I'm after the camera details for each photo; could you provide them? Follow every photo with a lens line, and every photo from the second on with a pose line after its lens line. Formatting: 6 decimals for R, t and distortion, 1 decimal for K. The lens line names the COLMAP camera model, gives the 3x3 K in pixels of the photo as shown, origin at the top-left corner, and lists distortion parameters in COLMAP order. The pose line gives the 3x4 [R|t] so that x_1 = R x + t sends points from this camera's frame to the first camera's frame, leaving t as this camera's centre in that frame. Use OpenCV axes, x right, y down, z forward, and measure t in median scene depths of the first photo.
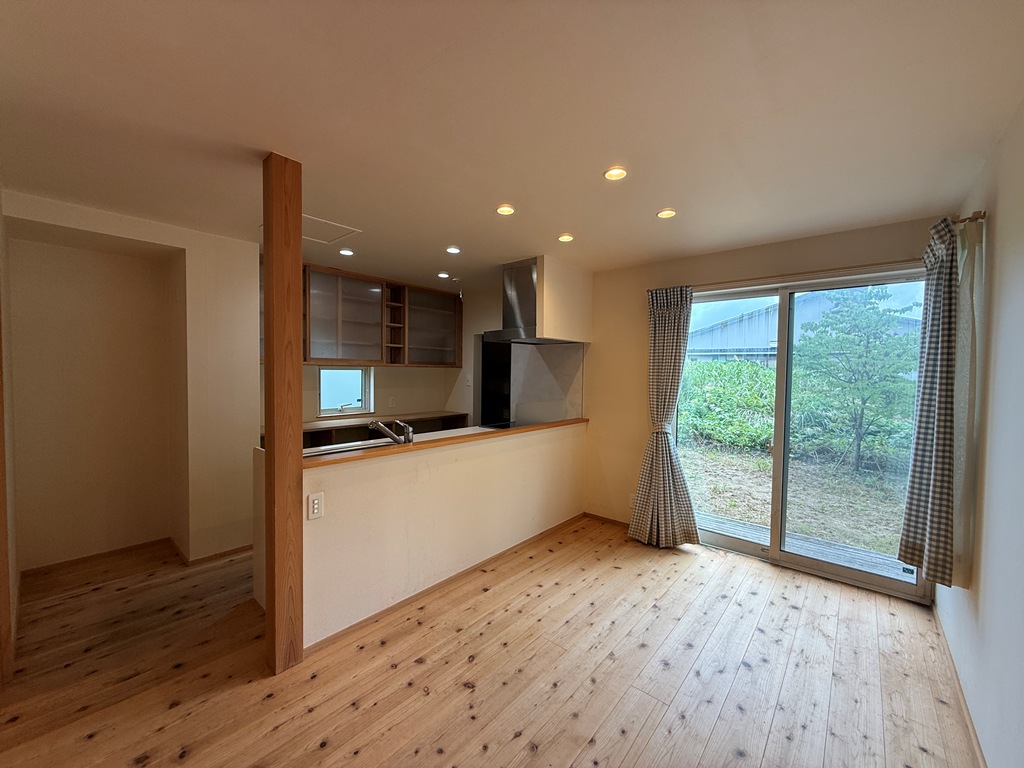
lens RADIAL K [[407.2, 0, 508.1], [0, 407.2, 385.3], [0, 0, 1]] dist [0.000284, -0.000140]
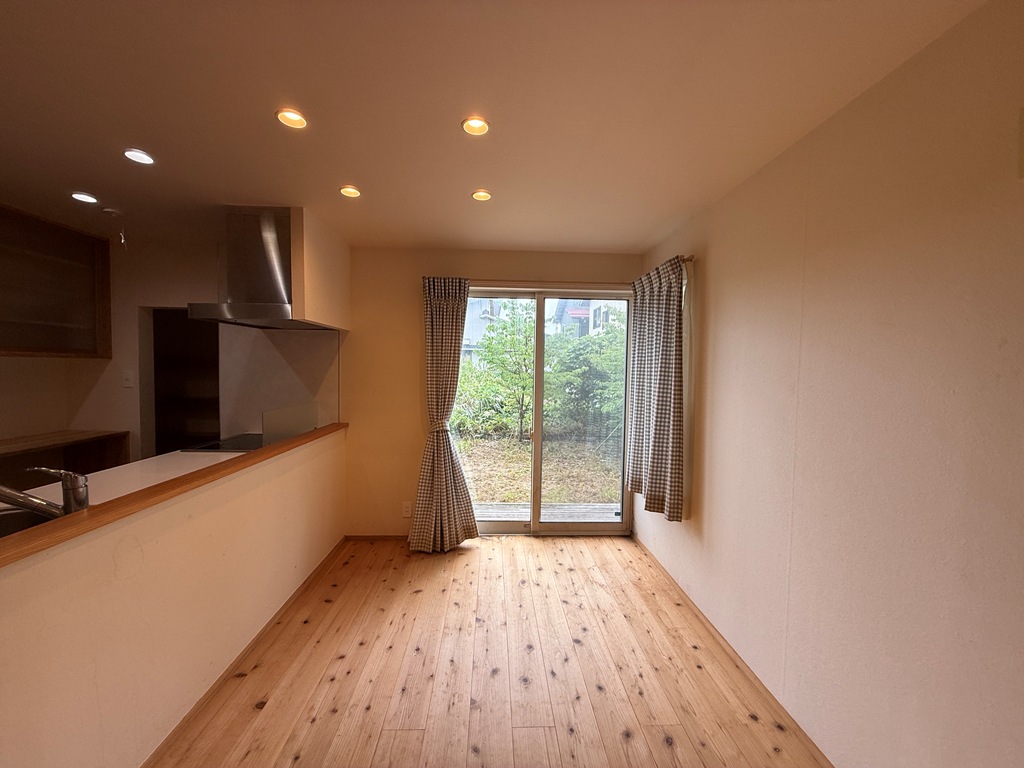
lens RADIAL K [[407.2, 0, 508.1], [0, 407.2, 385.3], [0, 0, 1]] dist [0.000284, -0.000140]
pose [[0.726385, -0.030945, 0.686591, -0.164192], [0.018429, 0.999504, 0.025550, -0.011310], [-0.687041, -0.005906, 0.726594, 0.219755]]
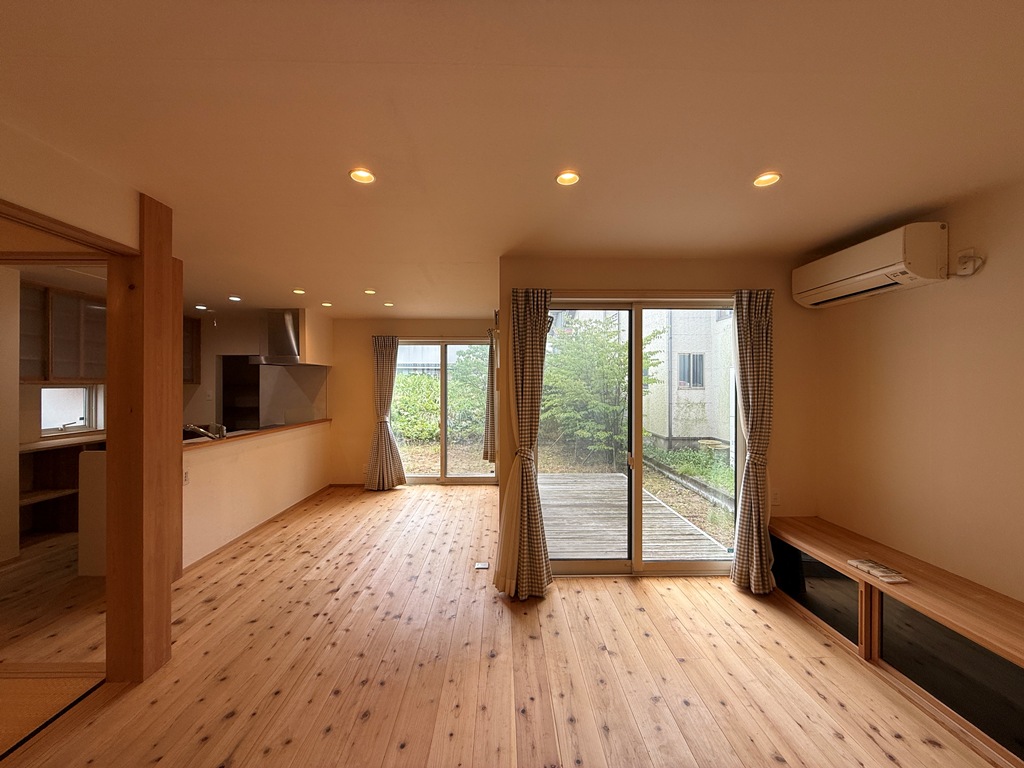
lens RADIAL K [[407.2, 0, 508.1], [0, 407.2, 385.3], [0, 0, 1]] dist [0.000284, -0.000140]
pose [[0.743041, -0.014404, 0.669091, -0.377256], [0.033812, 0.999300, -0.016037, 0.010290], [-0.668391, 0.034540, 0.743008, -0.621200]]
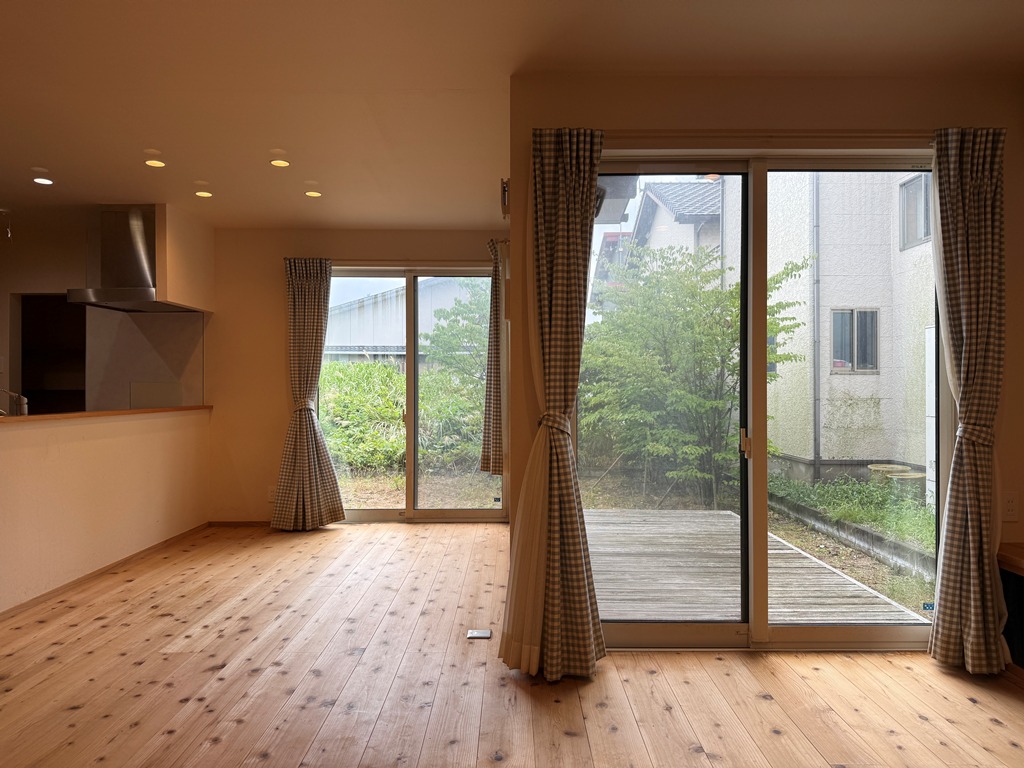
lens RADIAL K [[718.3, 0, 511.4], [0, 718.3, 385.9], [0, 0, 1]] dist [0.072720, -0.101363]
pose [[0.755334, -0.012180, 0.655226, -0.377933], [0.034512, 0.999179, -0.021211, 0.118236], [-0.654430, 0.038635, 0.755135, -0.615250]]
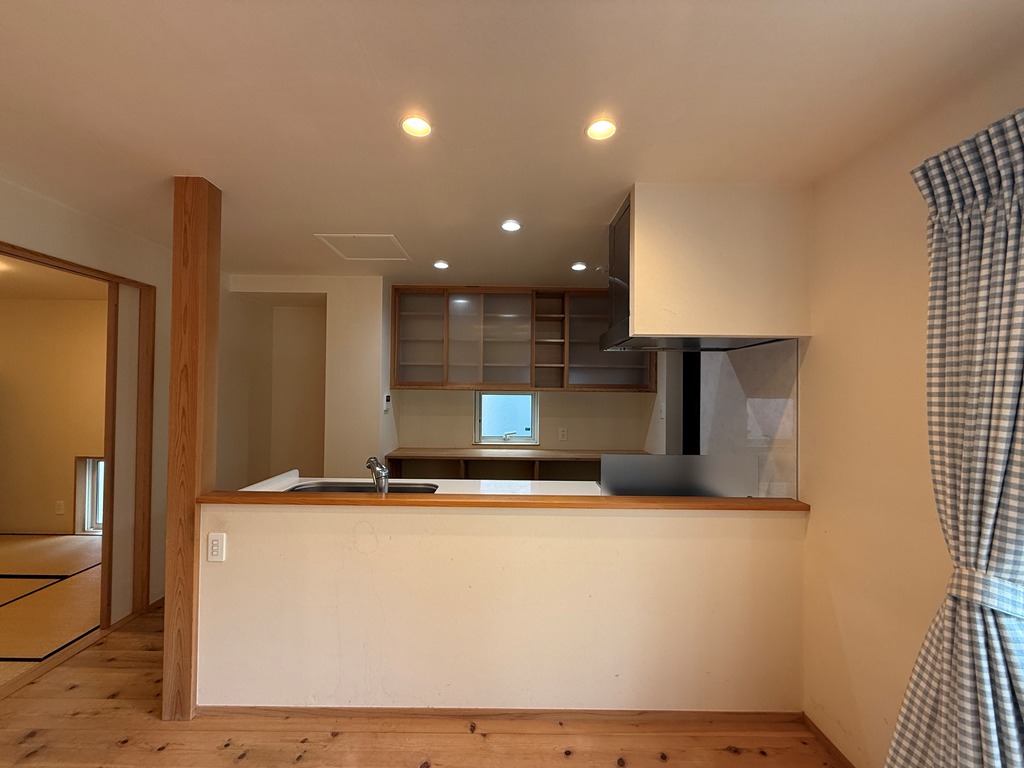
lens RADIAL K [[407.2, 0, 508.1], [0, 407.2, 385.3], [0, 0, 1]] dist [0.000284, -0.000140]
pose [[0.658672, -0.015247, -0.752276, 0.398412], [-0.030463, 0.998435, -0.046909, -0.023157], [0.751814, 0.053814, 0.657176, 0.557300]]
